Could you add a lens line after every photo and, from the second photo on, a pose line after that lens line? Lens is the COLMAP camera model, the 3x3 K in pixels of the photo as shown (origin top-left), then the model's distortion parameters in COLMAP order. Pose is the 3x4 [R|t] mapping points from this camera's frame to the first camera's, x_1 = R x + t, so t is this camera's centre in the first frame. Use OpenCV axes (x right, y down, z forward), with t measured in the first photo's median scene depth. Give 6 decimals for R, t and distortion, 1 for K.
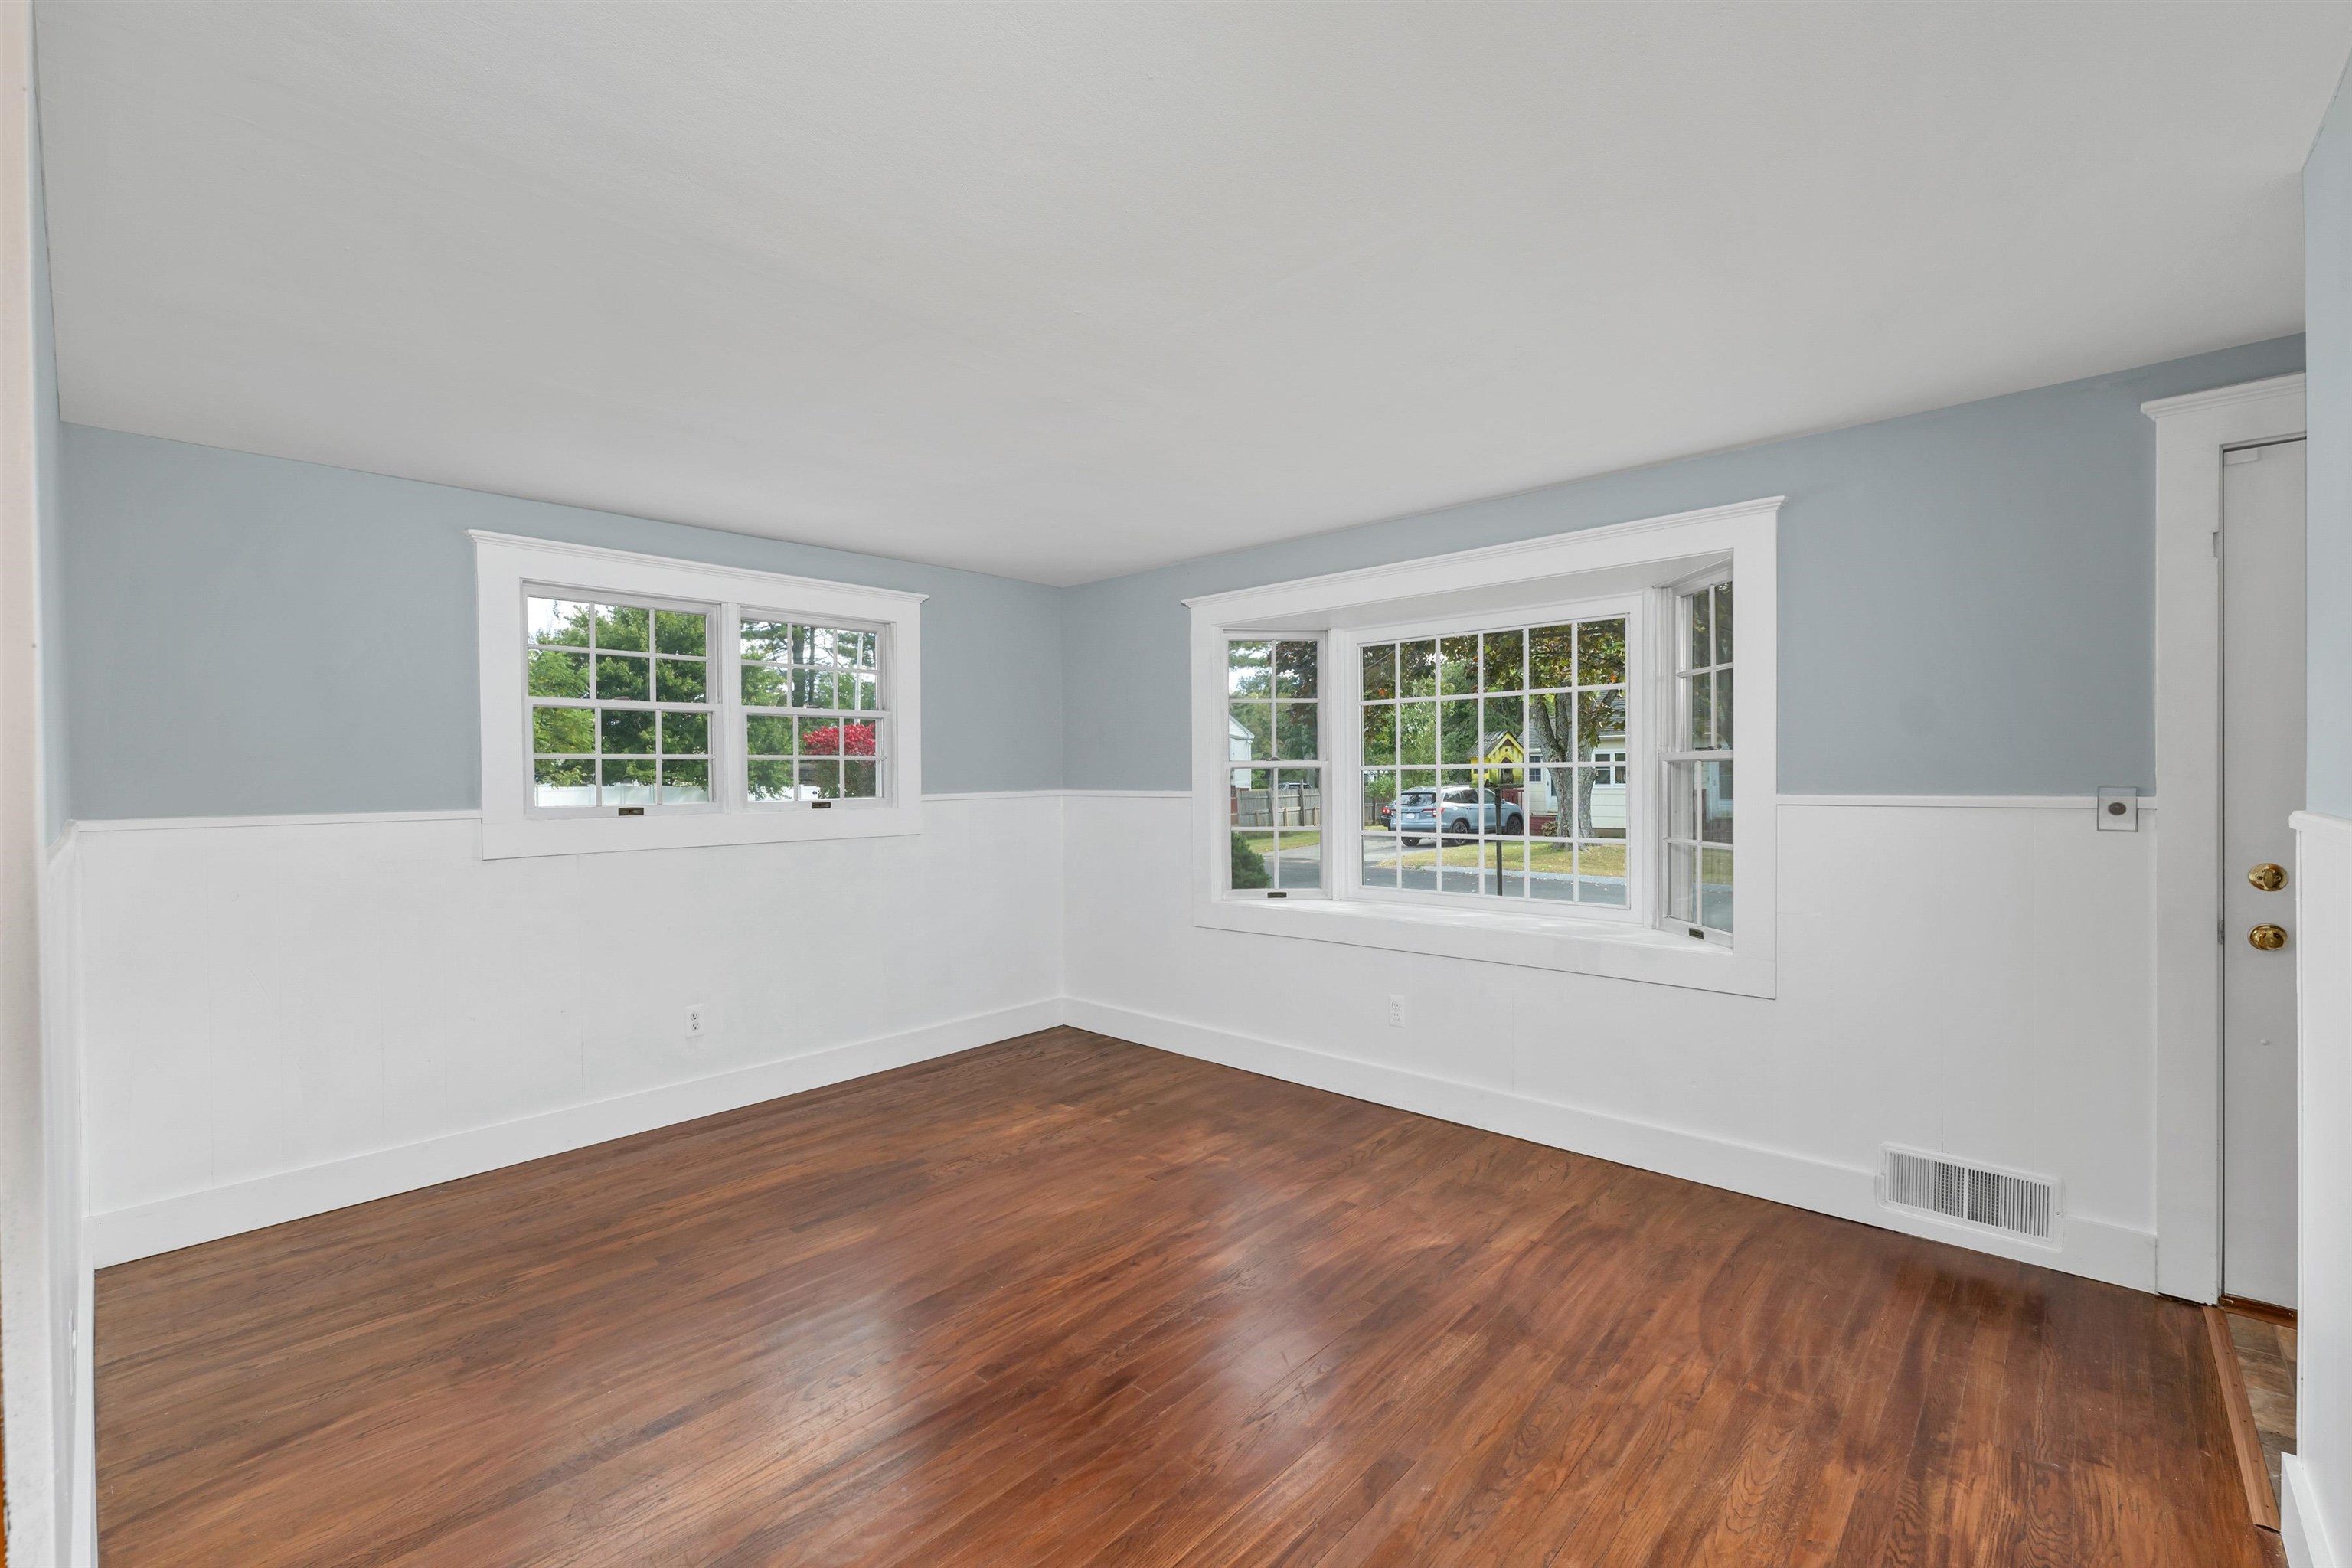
lens RADIAL K [[988.6, 0, 1124.8], [0, 988.6, 775.6], [0, 0, 1]] dist [-0.002772, -0.000674]
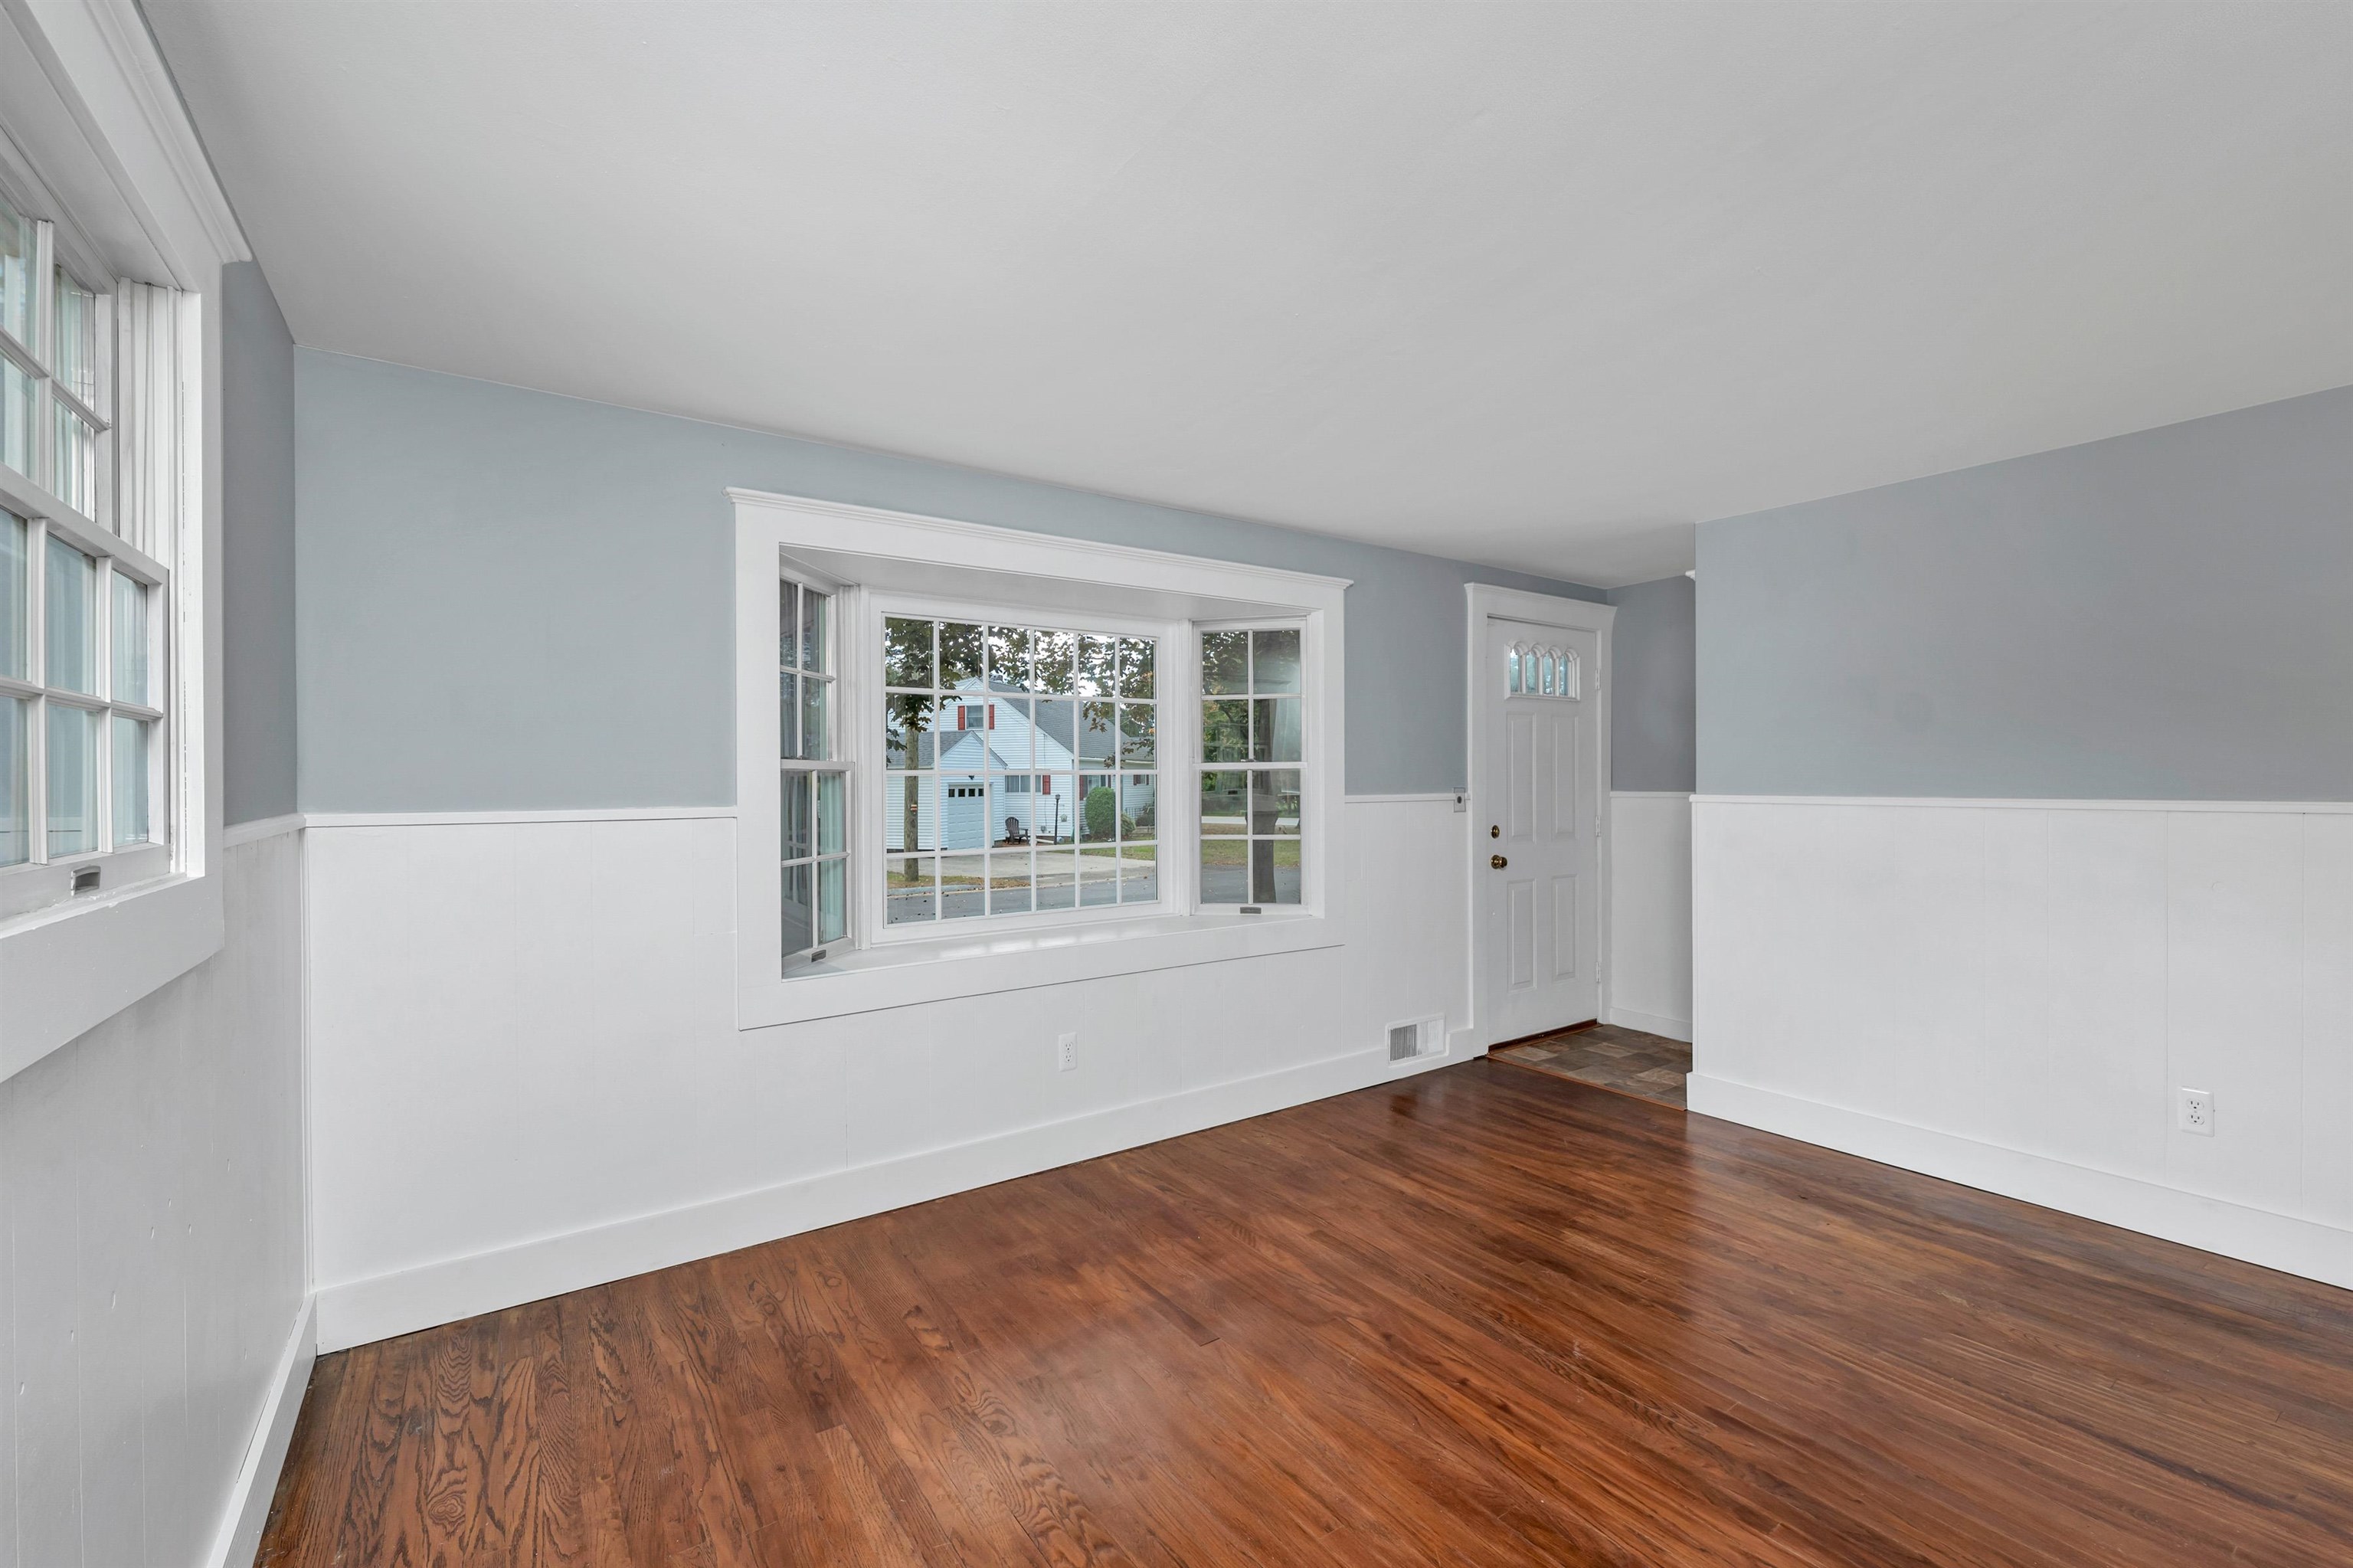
lens RADIAL K [[989.1, 0, 1212.6], [0, 989.1, 773.1], [0, 0, 1]] dist [-0.002772, -0.000674]
pose [[0.178240, 0.013609, 0.983893, -0.775425], [0.003015, 0.999892, -0.014377, 0.006964], [-0.983982, 0.005529, 0.178180, 0.988465]]
